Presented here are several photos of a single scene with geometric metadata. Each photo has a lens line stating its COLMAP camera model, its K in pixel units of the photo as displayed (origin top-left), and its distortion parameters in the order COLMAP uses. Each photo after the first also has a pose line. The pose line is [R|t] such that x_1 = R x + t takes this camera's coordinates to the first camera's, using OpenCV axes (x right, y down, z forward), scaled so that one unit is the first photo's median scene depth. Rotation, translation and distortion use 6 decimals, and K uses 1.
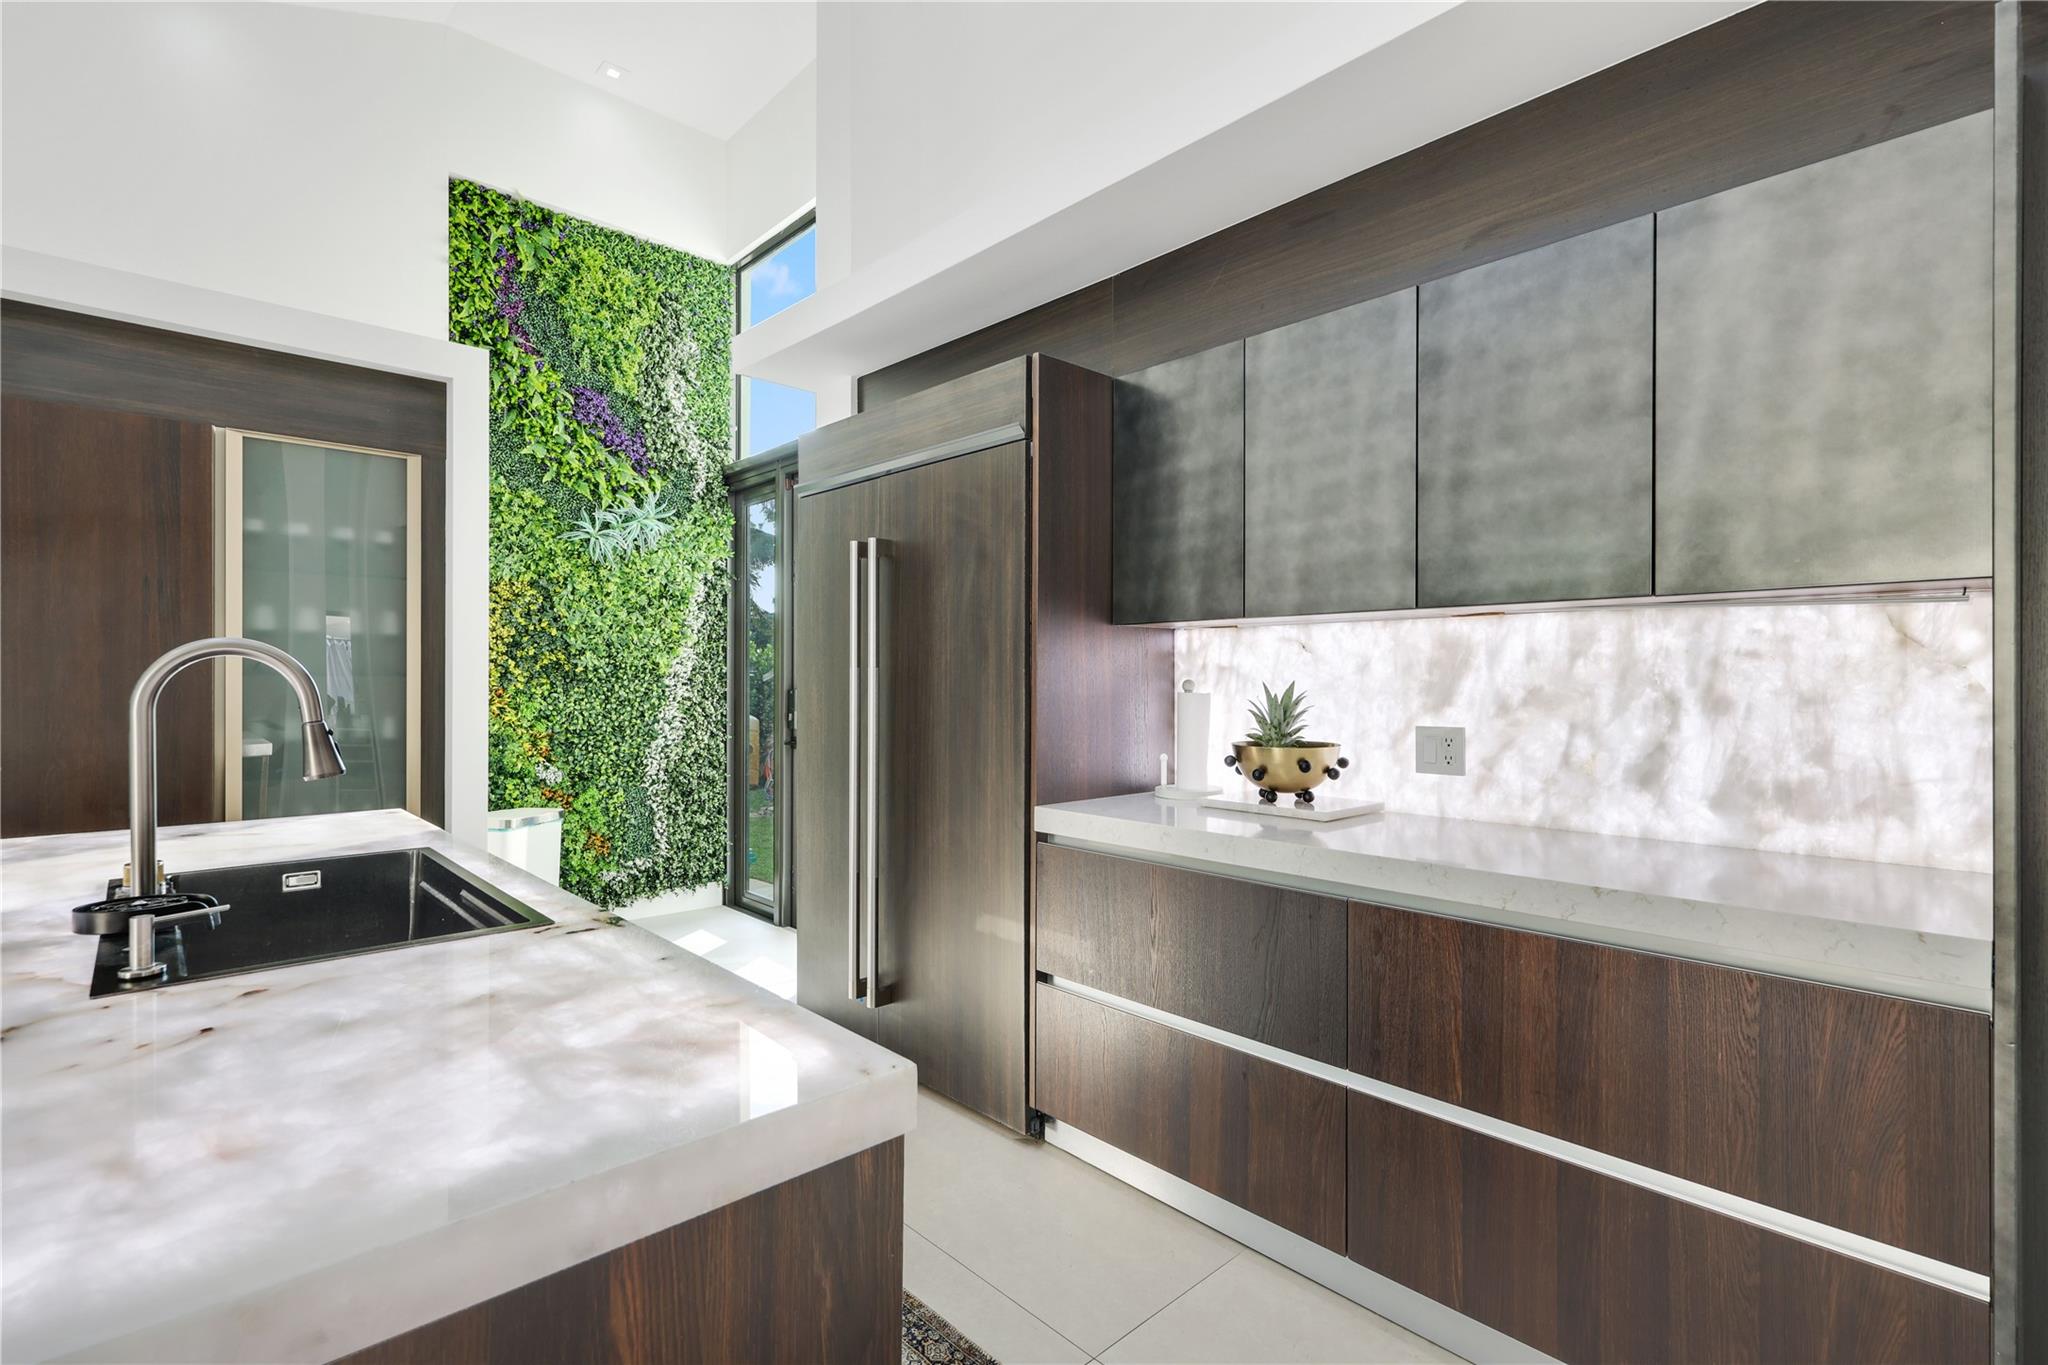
lens RADIAL K [[949.5, 0, 1024.0], [0, 949.5, 682.5], [0, 0, 1]] dist [0.004110, 0.000389]
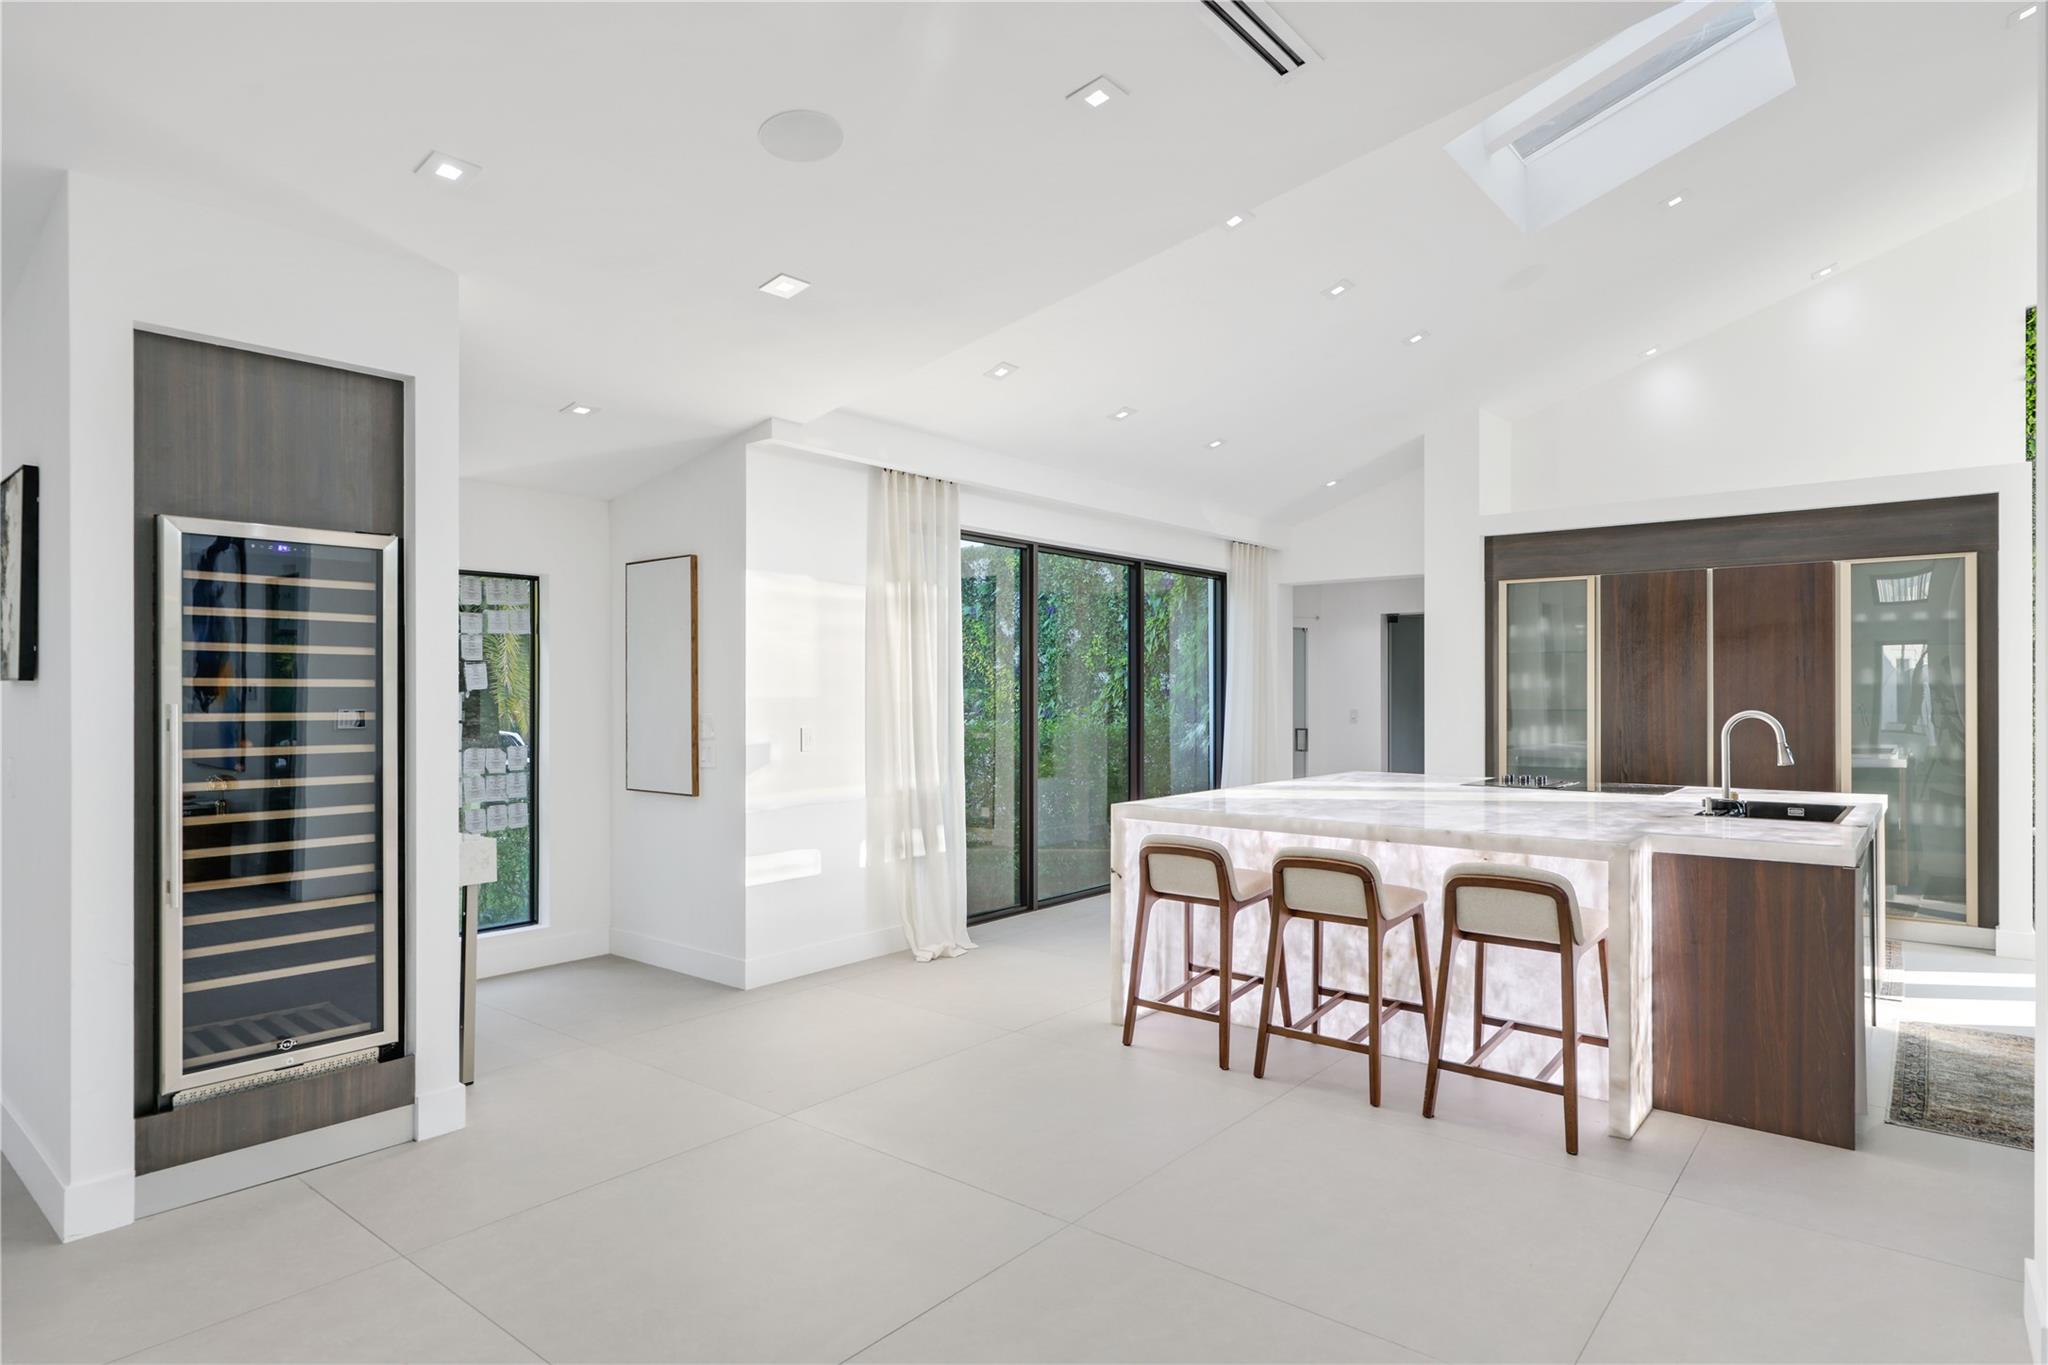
lens RADIAL K [[1135.6, 0, 1024.0], [0, 1135.6, 682.5], [0, 0, 1]] dist [0.004330, 0.001107]
pose [[0.127101, -0.012013, -0.991817, 0.650379], [0.000880, 0.999928, -0.011999, -0.027601], [0.991889, 0.000653, 0.127102, -0.449064]]
